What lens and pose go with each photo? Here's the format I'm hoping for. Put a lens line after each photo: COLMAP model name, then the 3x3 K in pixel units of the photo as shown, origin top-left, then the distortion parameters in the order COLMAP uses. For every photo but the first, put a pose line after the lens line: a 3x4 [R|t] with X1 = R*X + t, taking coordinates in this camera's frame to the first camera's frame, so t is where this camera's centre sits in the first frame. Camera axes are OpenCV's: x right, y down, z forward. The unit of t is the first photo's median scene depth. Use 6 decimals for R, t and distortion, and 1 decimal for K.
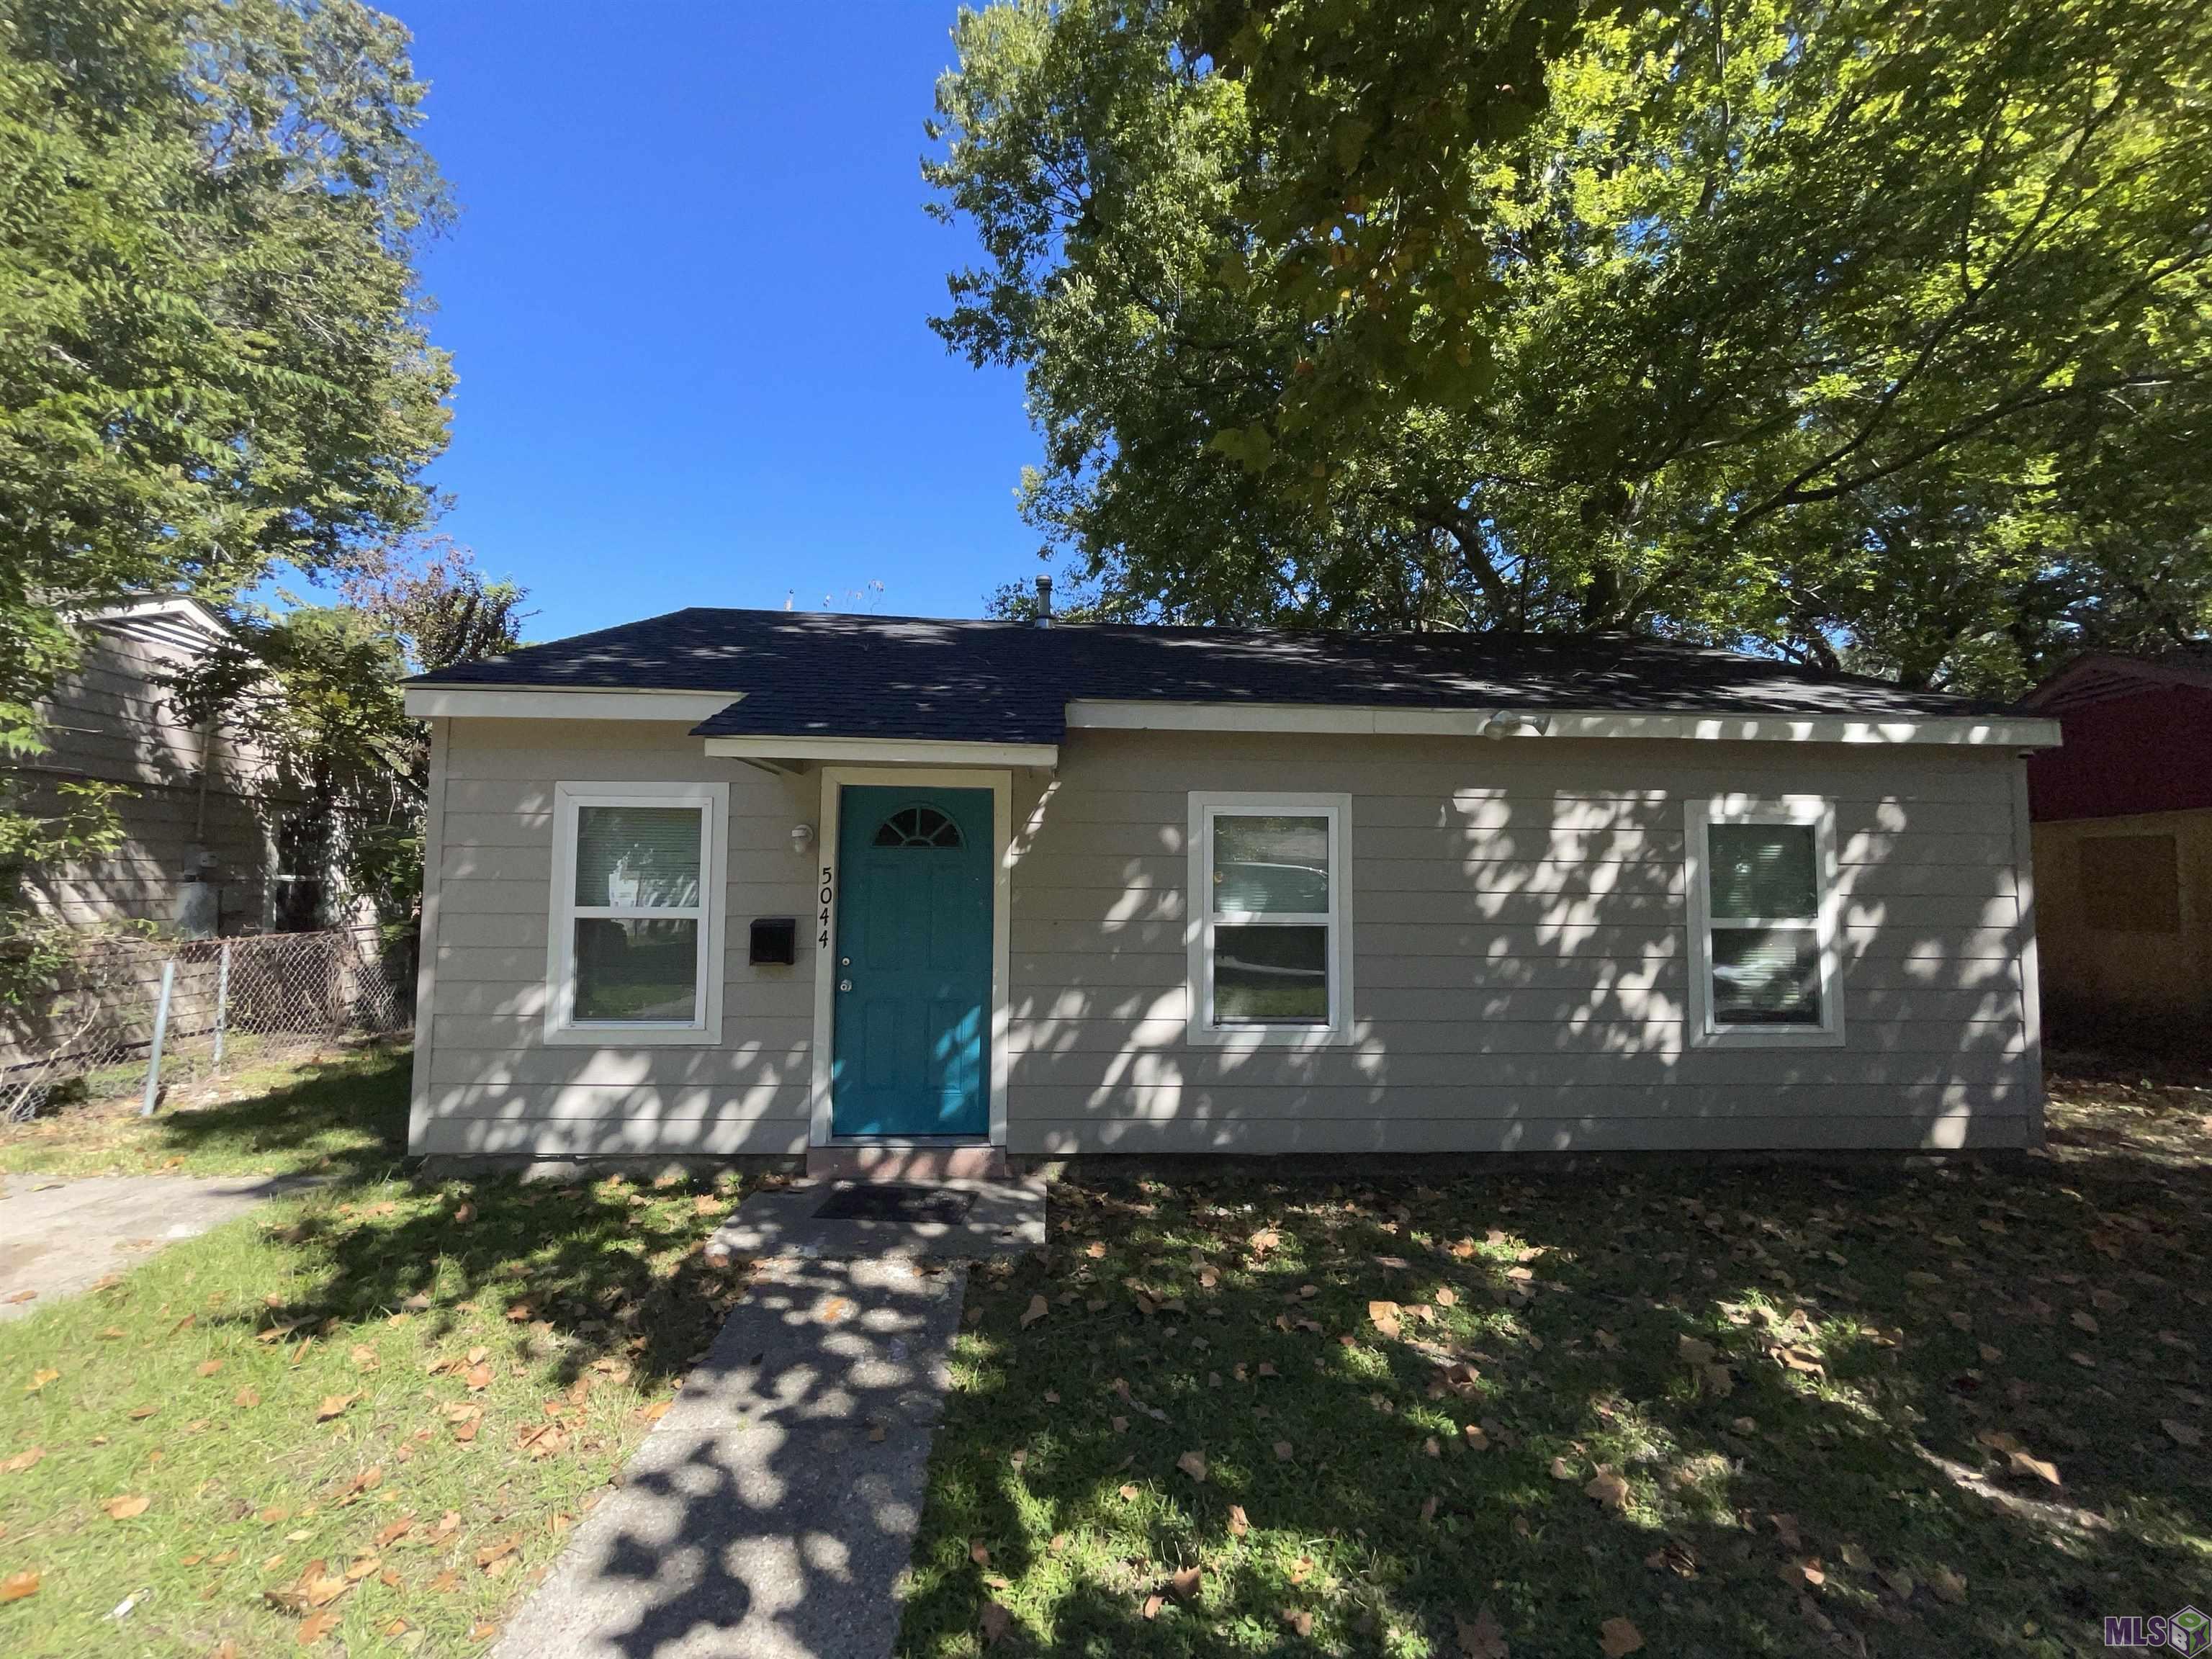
lens RADIAL K [[888.9, 0, 1088.8], [0, 888.9, 822.8], [0, 0, 1]] dist [-0.006263, 0.001597]
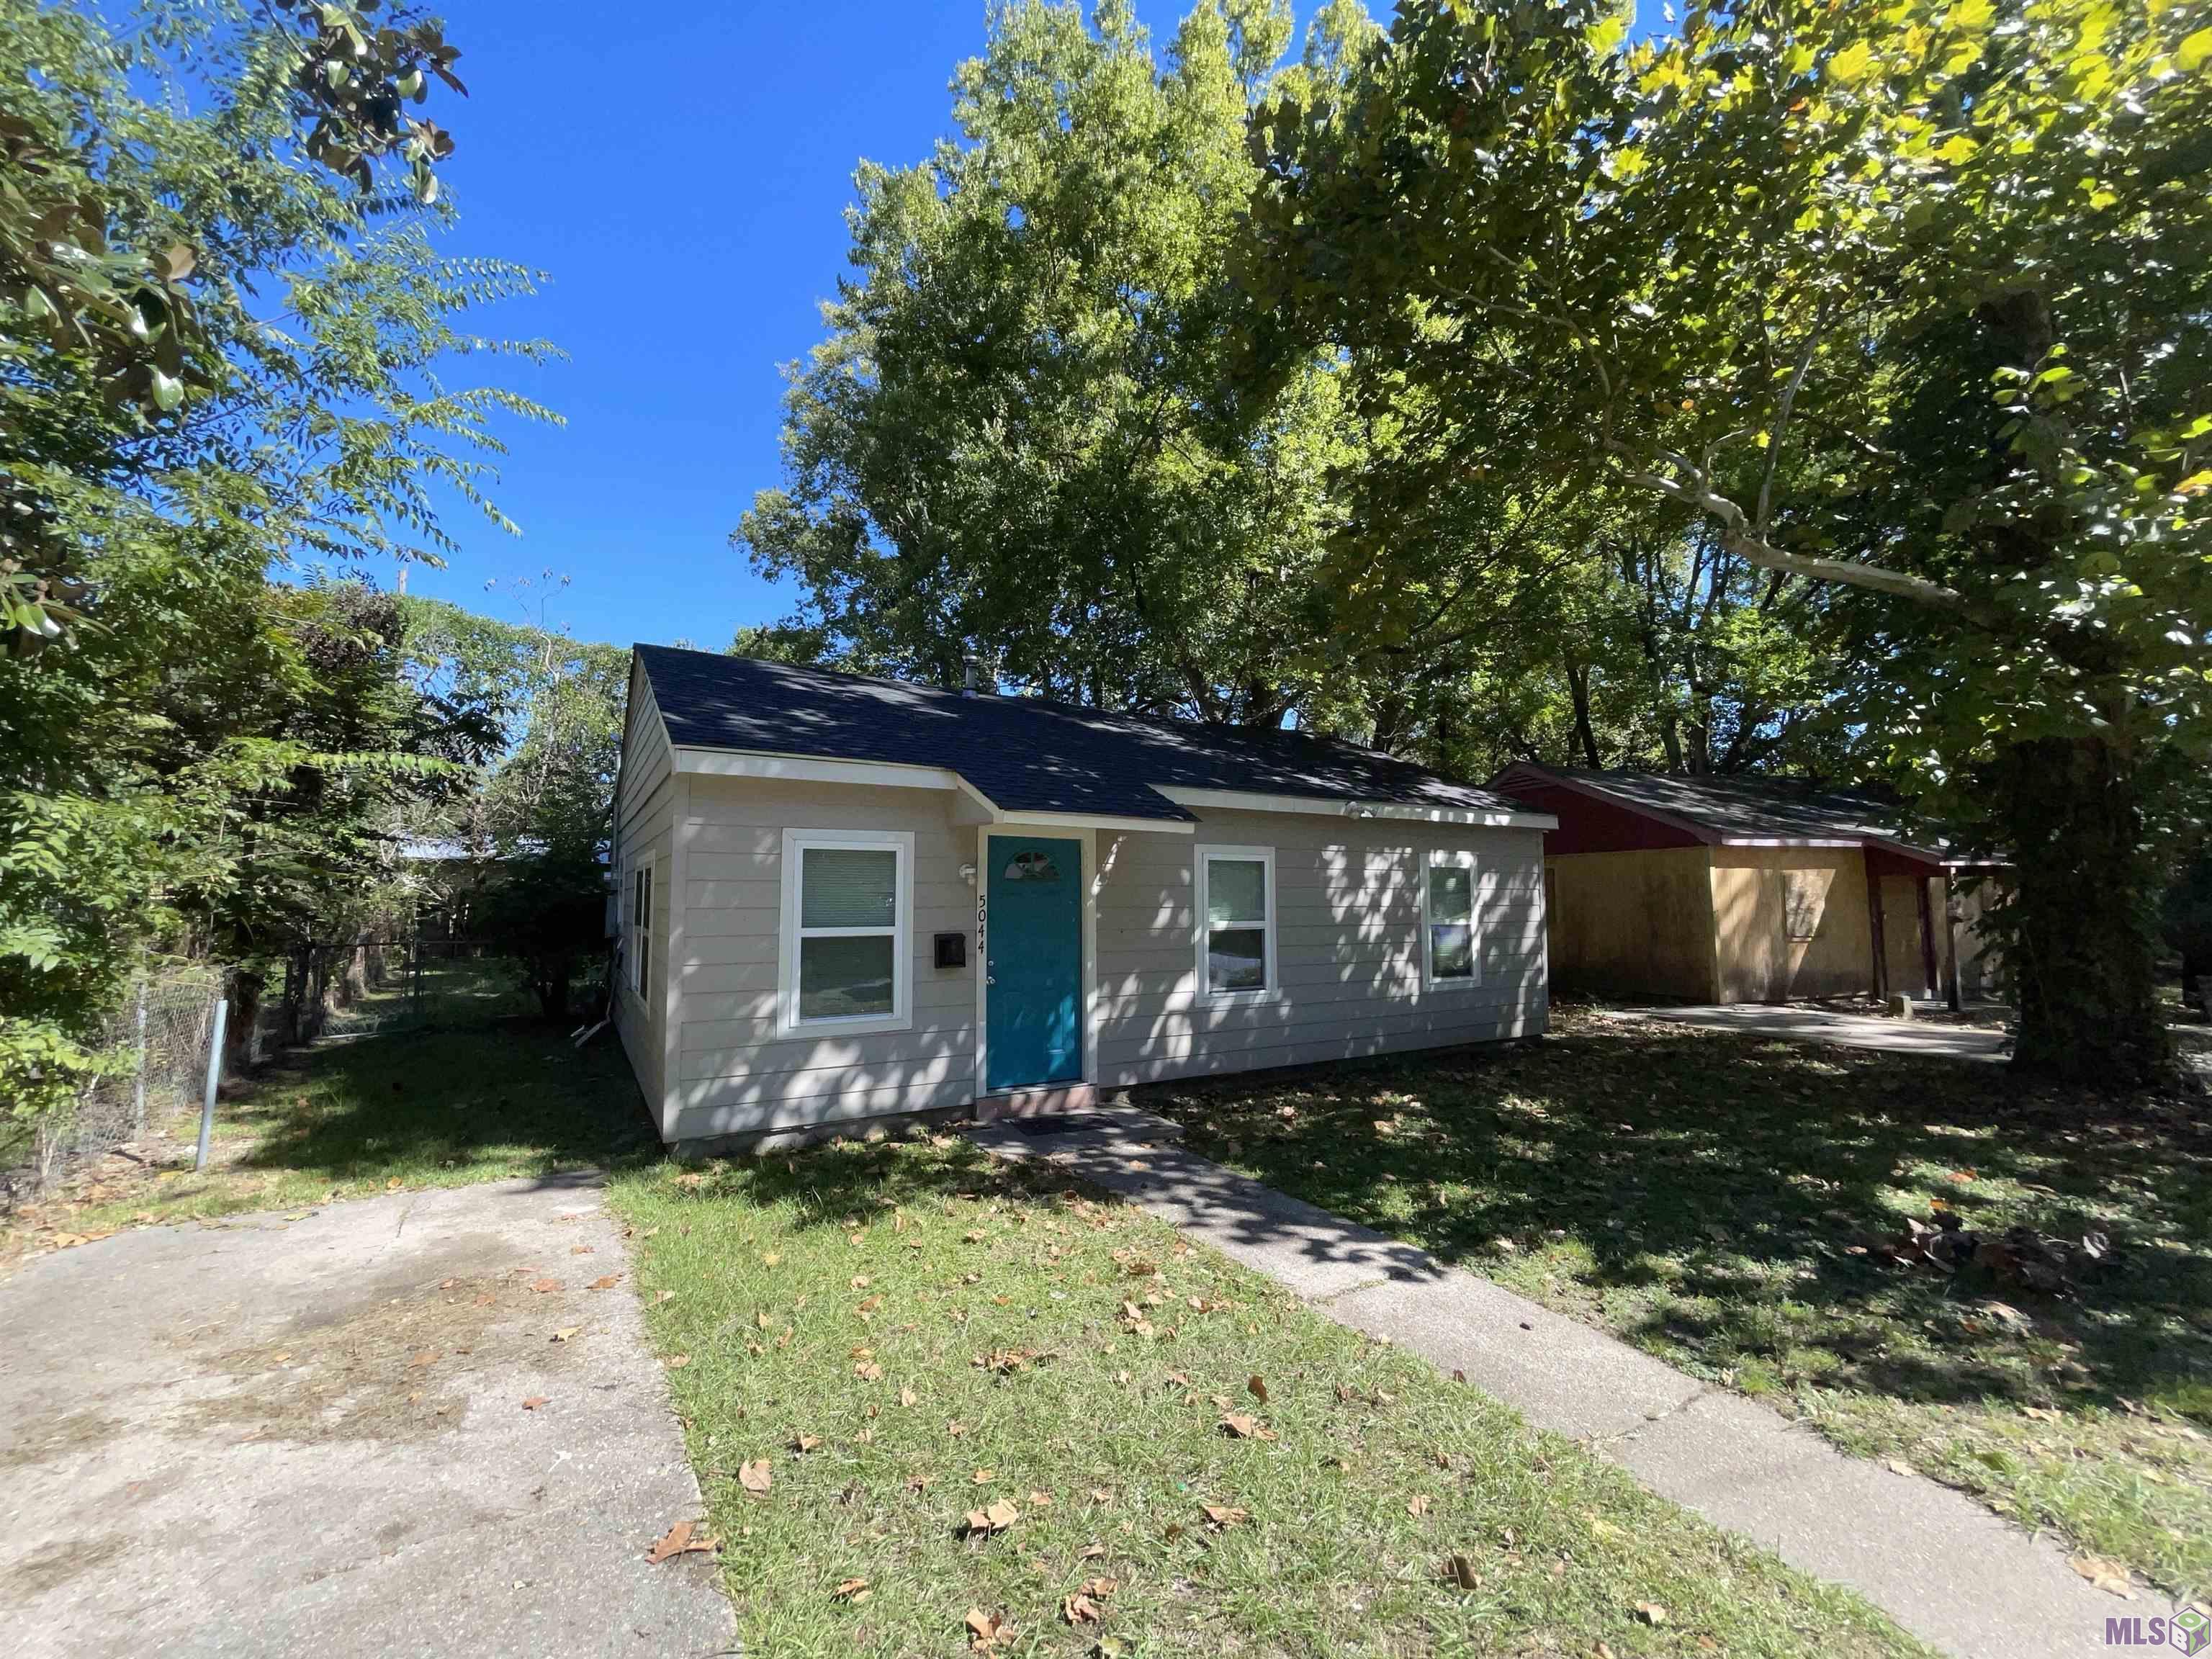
lens RADIAL K [[888.9, 0, 1091.6], [0, 888.9, 818.0], [0, 0, 1]] dist [-0.006263, 0.001597]
pose [[0.886846, 0.033550, 0.460845, -0.781235], [-0.025614, 0.999396, -0.023467, -0.041471], [-0.461355, 0.009008, 0.887170, -0.299351]]
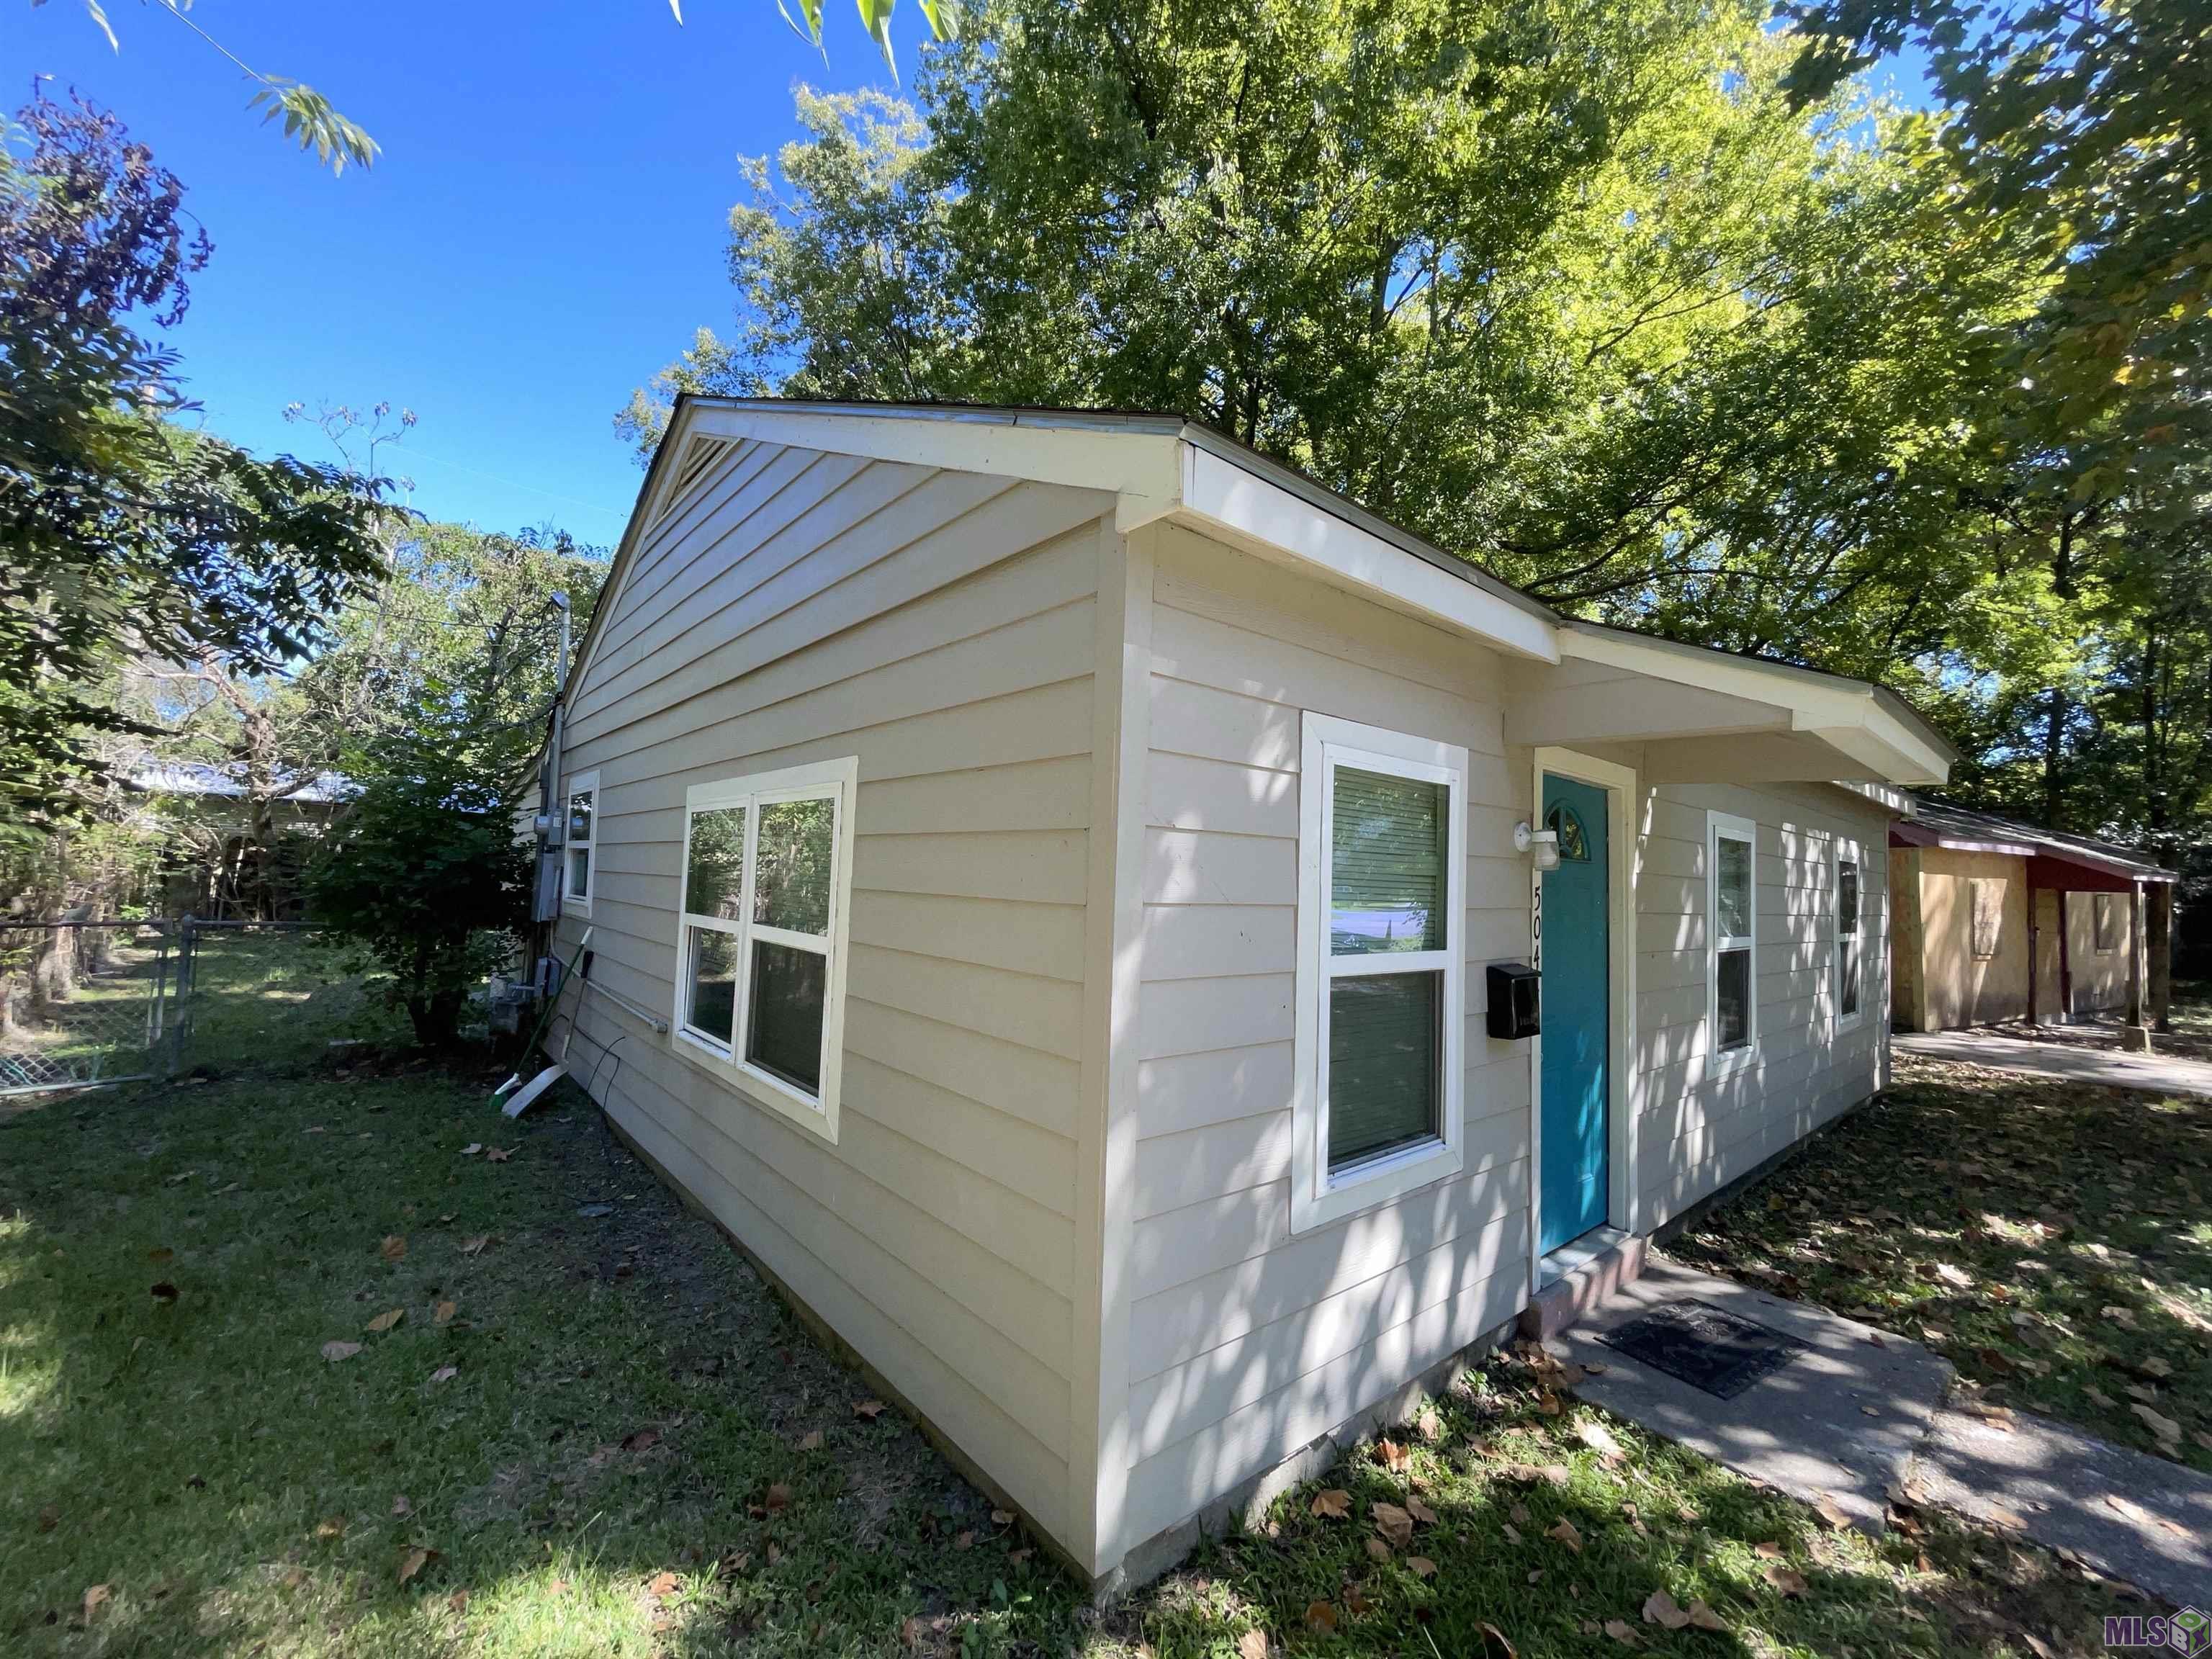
lens RADIAL K [[888.9, 0, 1091.8], [0, 888.9, 825.4], [0, 0, 1]] dist [-0.006263, 0.001597]
pose [[0.794117, 0.057272, 0.605060, -0.987182], [-0.072557, 0.997364, 0.000822, 0.027034], [-0.603418, -0.044554, 0.796179, 0.658634]]
